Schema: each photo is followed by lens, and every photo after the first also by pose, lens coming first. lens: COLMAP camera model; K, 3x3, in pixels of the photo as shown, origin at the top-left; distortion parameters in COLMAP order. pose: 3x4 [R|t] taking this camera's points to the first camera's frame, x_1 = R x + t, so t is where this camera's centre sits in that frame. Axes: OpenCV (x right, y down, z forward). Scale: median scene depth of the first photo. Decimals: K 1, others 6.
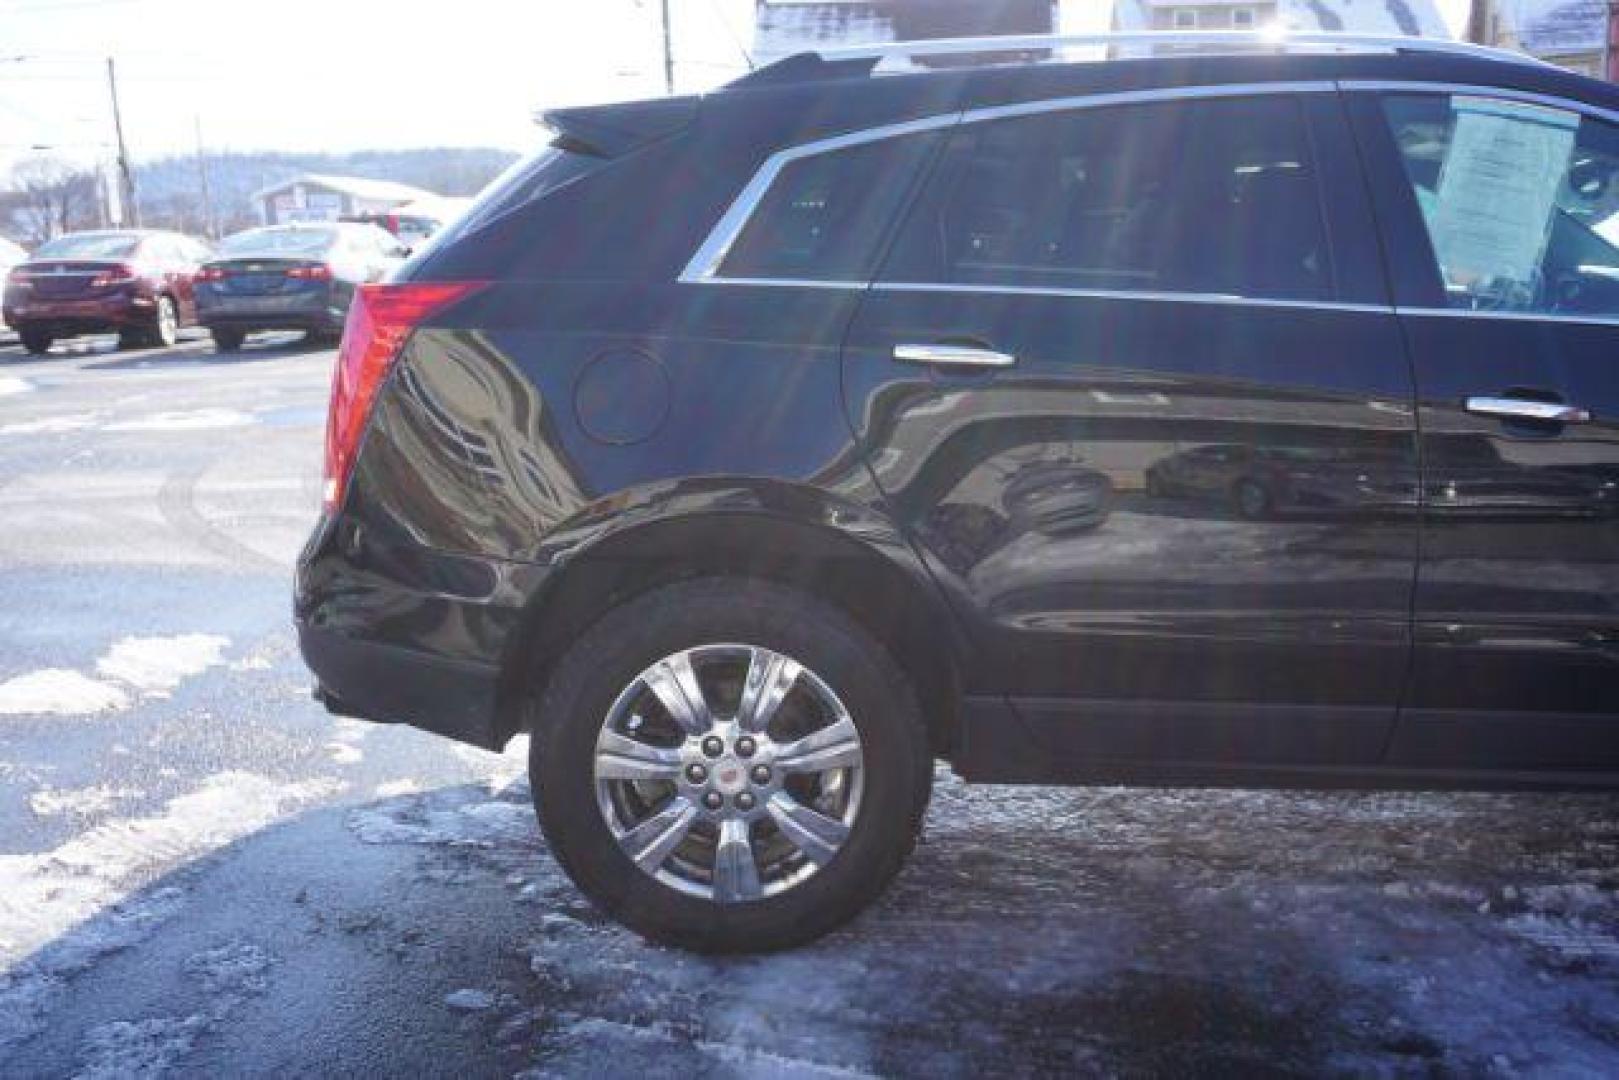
lens RADIAL K [[1681.3, 0, 801.4], [0, 1681.3, 543.3], [0, 0, 1]] dist [-0.011745, 0.000000]
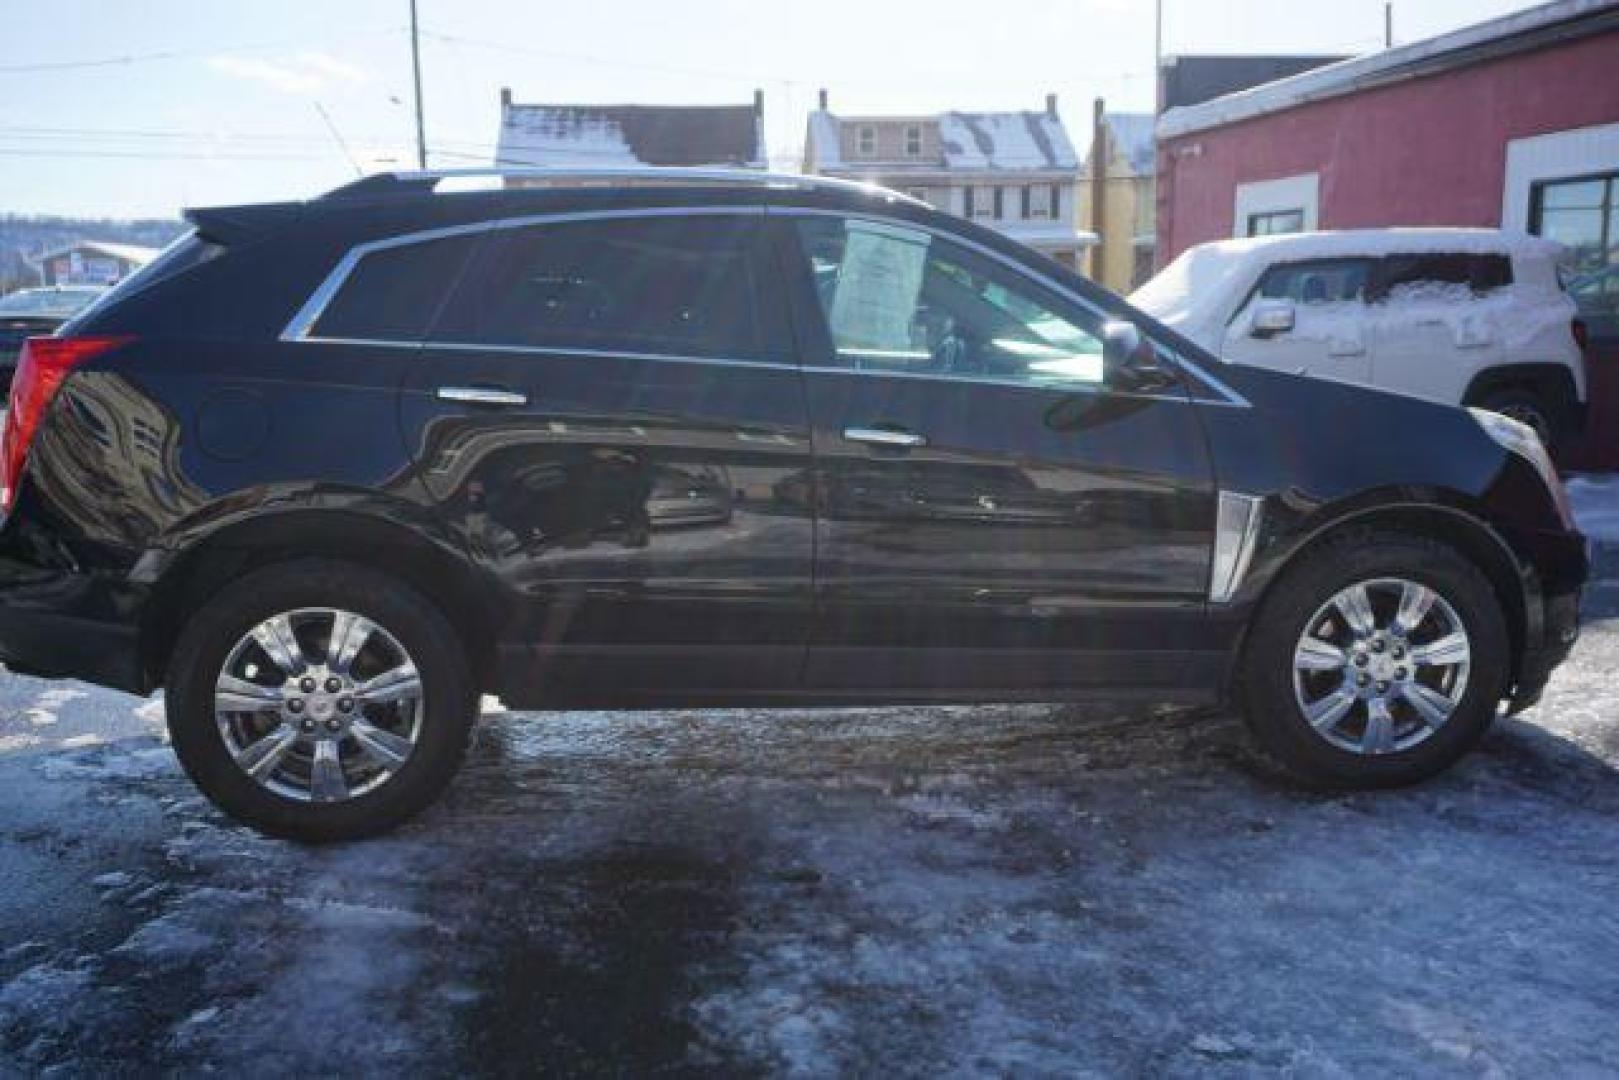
lens RADIAL K [[1454.3, 0, 814.0], [0, 1454.3, 541.1], [0, 0, 1]] dist [-0.013938, -0.002057]
pose [[0.984285, -0.006107, 0.176480, 0.132023], [0.010078, 0.999716, -0.021617, 0.032572], [-0.176298, 0.023056, 0.984067, -0.200644]]
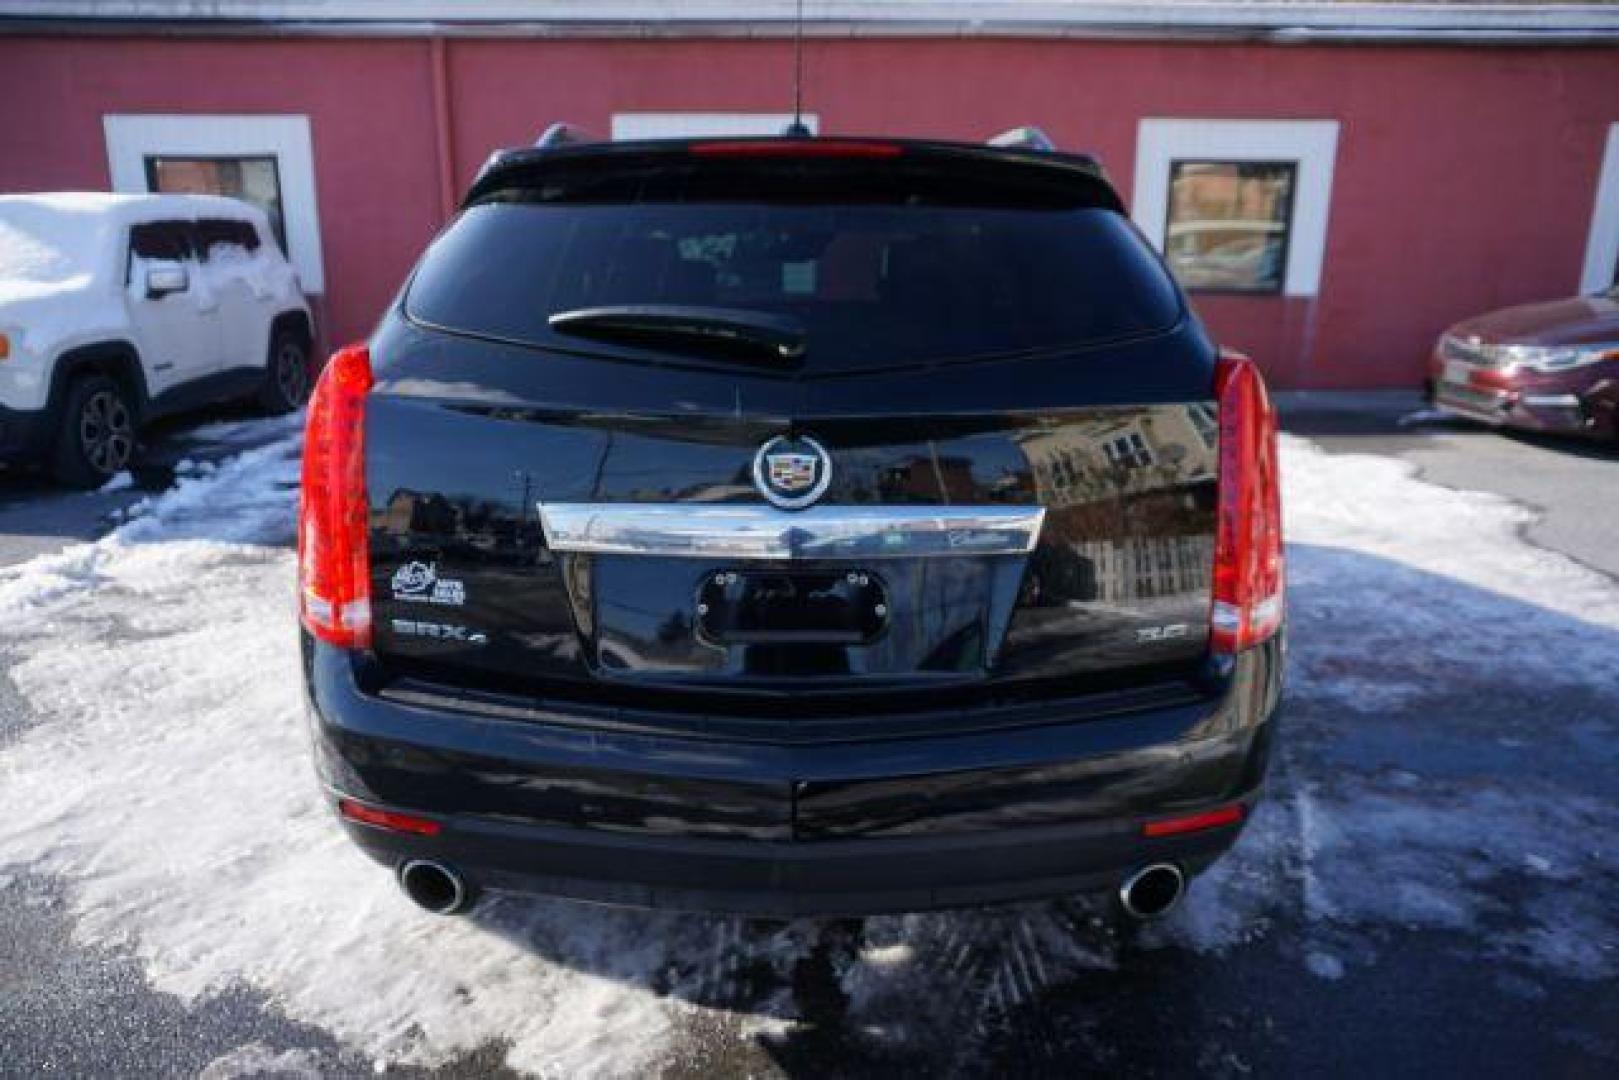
lens RADIAL K [[1062.7, 0, 812.0], [0, 1062.7, 542.9], [0, 0, 1]] dist [-0.040012, 0.032261]
pose [[-0.052606, -0.242739, 0.968664, -0.746997], [0.174967, 0.952762, 0.248256, -0.234843], [-0.983168, 0.182544, -0.007650, 1.189974]]
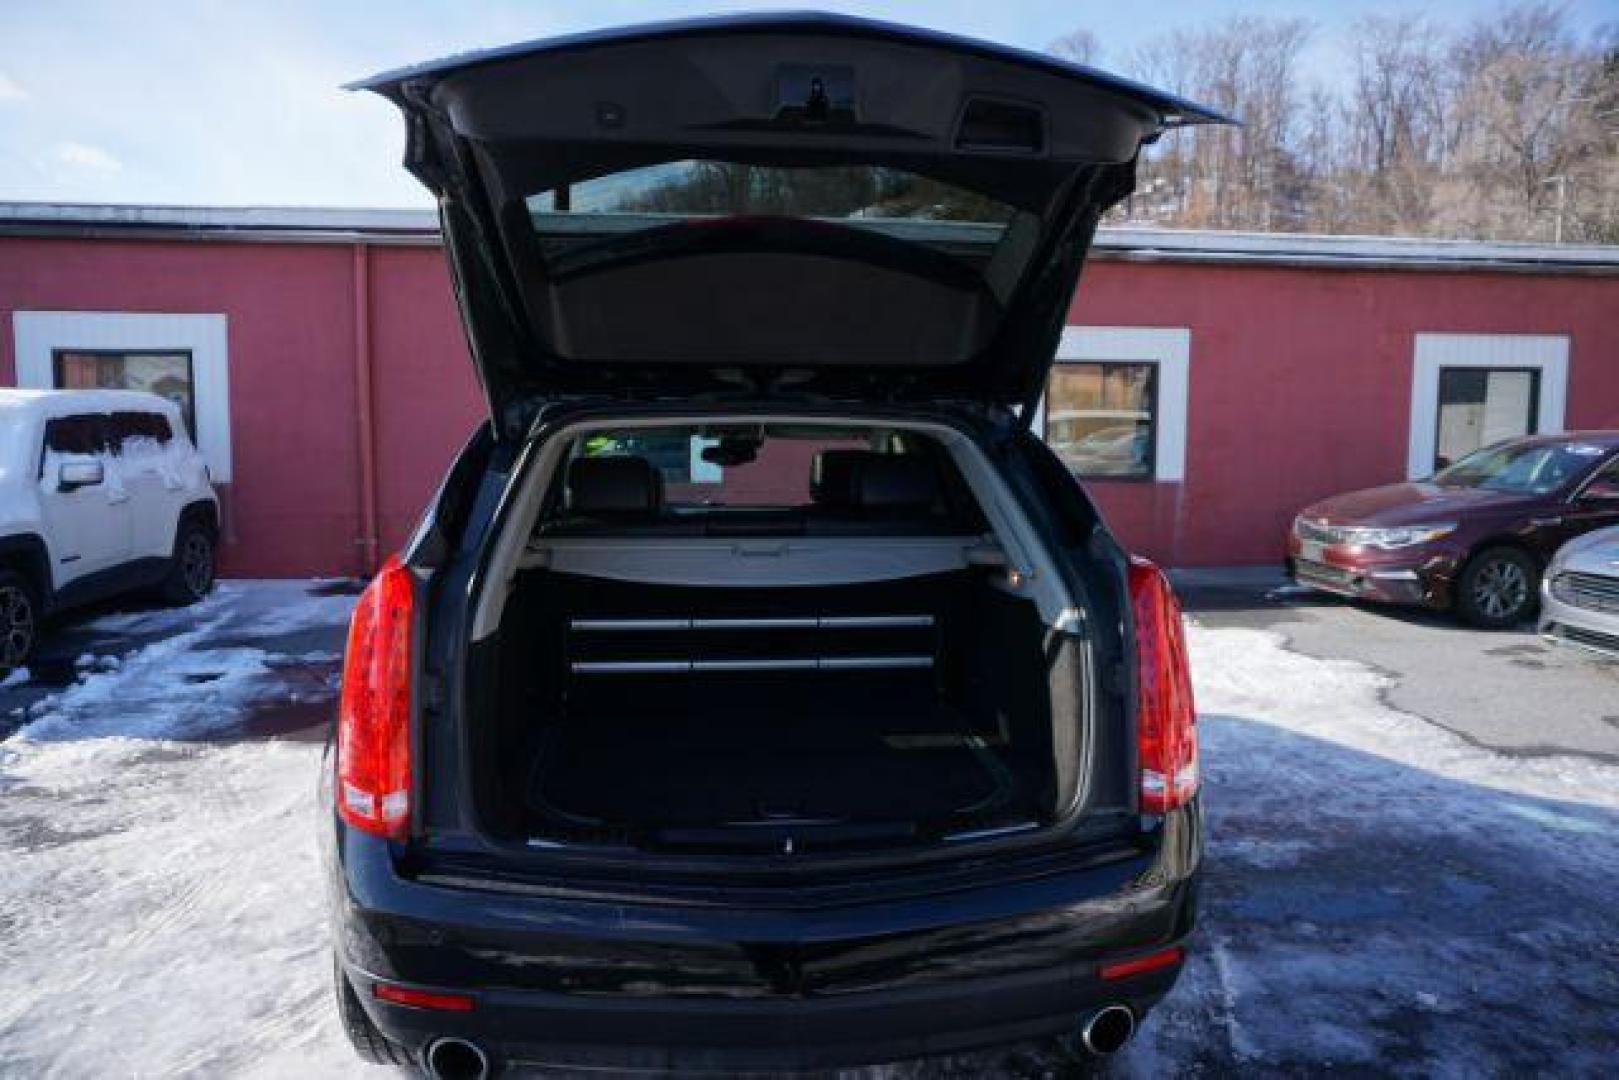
lens RADIAL K [[1062.7, 0, 813.1], [0, 1062.7, 551.1], [0, 0, 1]] dist [-0.040012, 0.032261]
pose [[-0.156605, -0.085370, 0.983965, -0.822906], [0.173335, 0.978419, 0.112477, -0.269371], [-0.972332, 0.188170, -0.138428, 1.243340]]
